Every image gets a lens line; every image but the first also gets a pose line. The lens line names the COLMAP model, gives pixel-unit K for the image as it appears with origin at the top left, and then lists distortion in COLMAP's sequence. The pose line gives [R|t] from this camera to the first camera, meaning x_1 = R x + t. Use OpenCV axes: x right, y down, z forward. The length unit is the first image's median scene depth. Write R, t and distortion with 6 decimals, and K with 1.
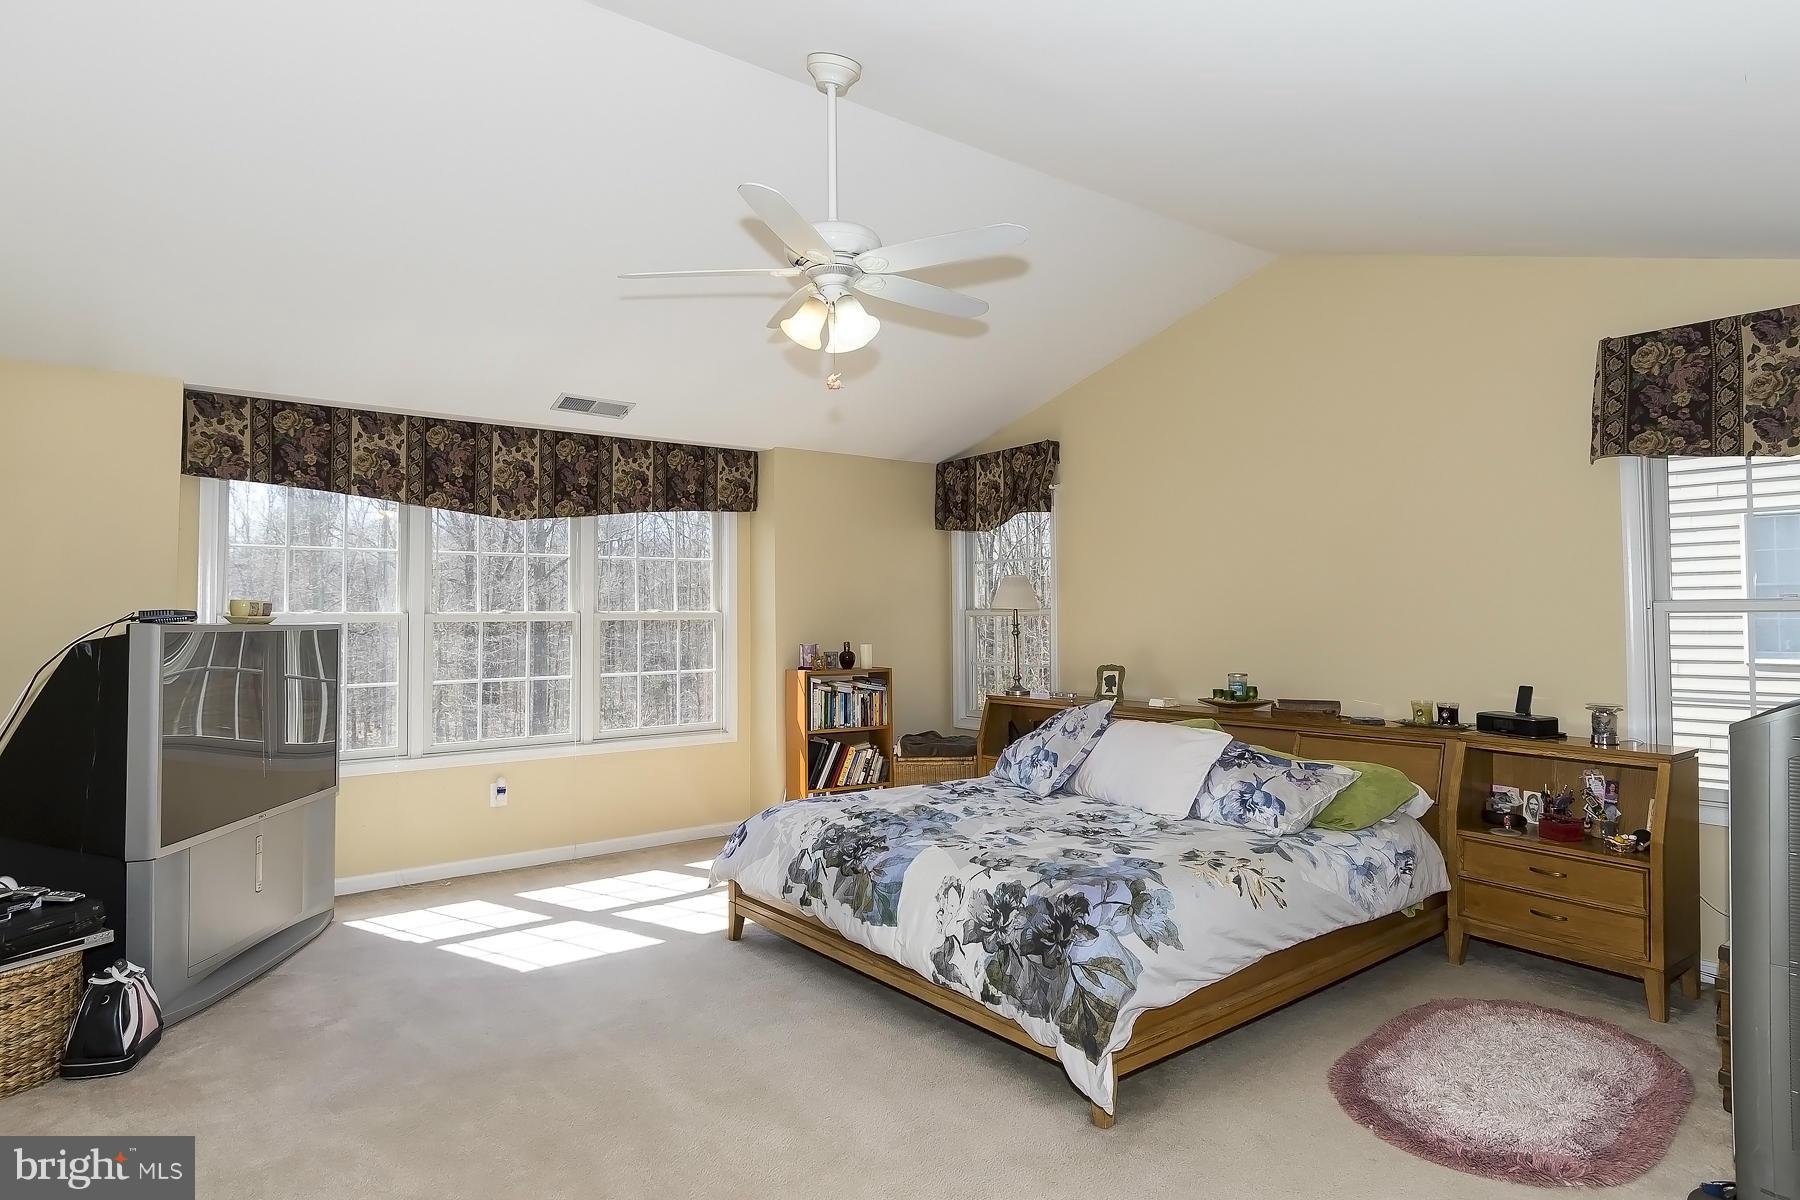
lens RADIAL K [[993.9, 0, 894.9], [0, 993.9, 584.0], [0, 0, 1]] dist [0.005558, -0.023351]
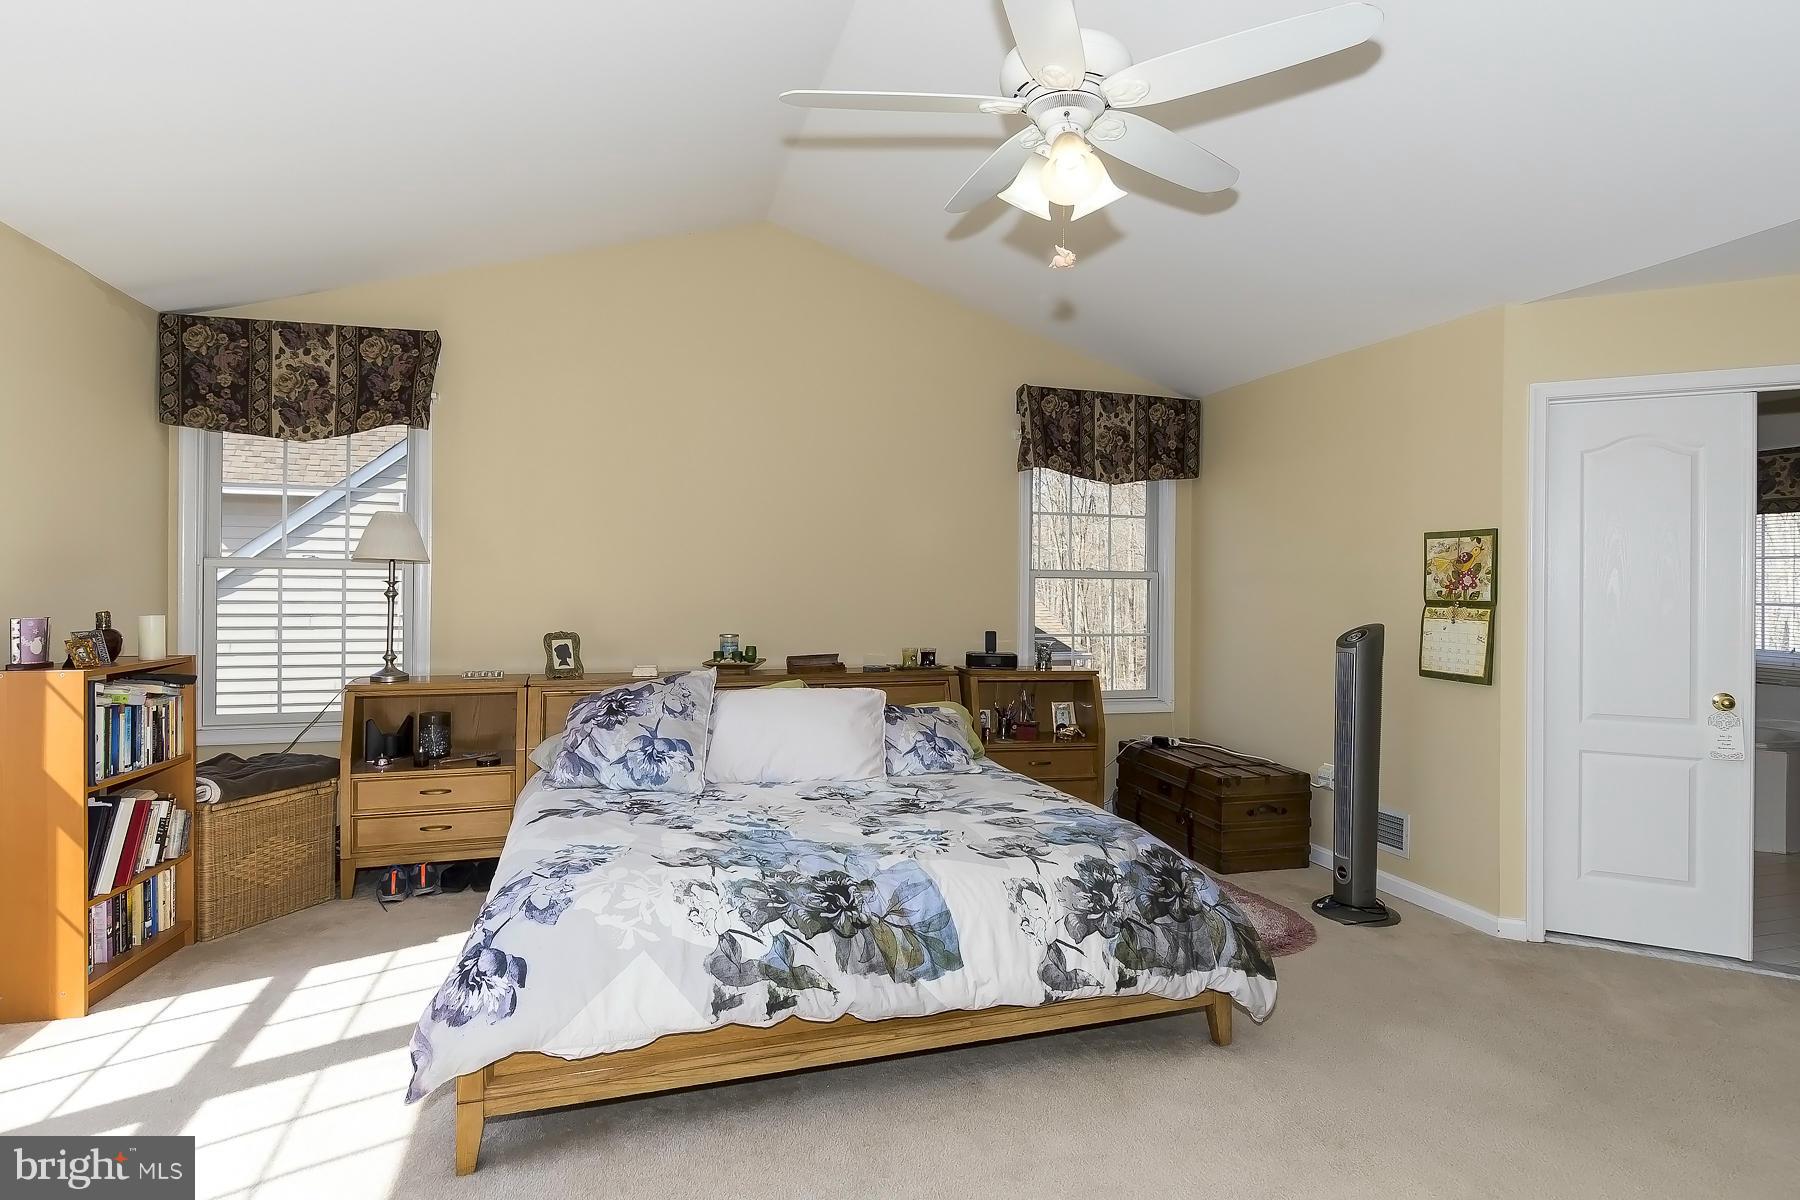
lens RADIAL K [[945.5, 0, 903.2], [0, 945.5, 583.5], [0, 0, 1]] dist [0.023013, -0.024314]
pose [[0.346298, 0.005741, 0.938107, -0.624681], [-0.042910, 0.999032, 0.009727, 0.031699], [-0.937143, -0.043623, 0.346209, 0.691177]]
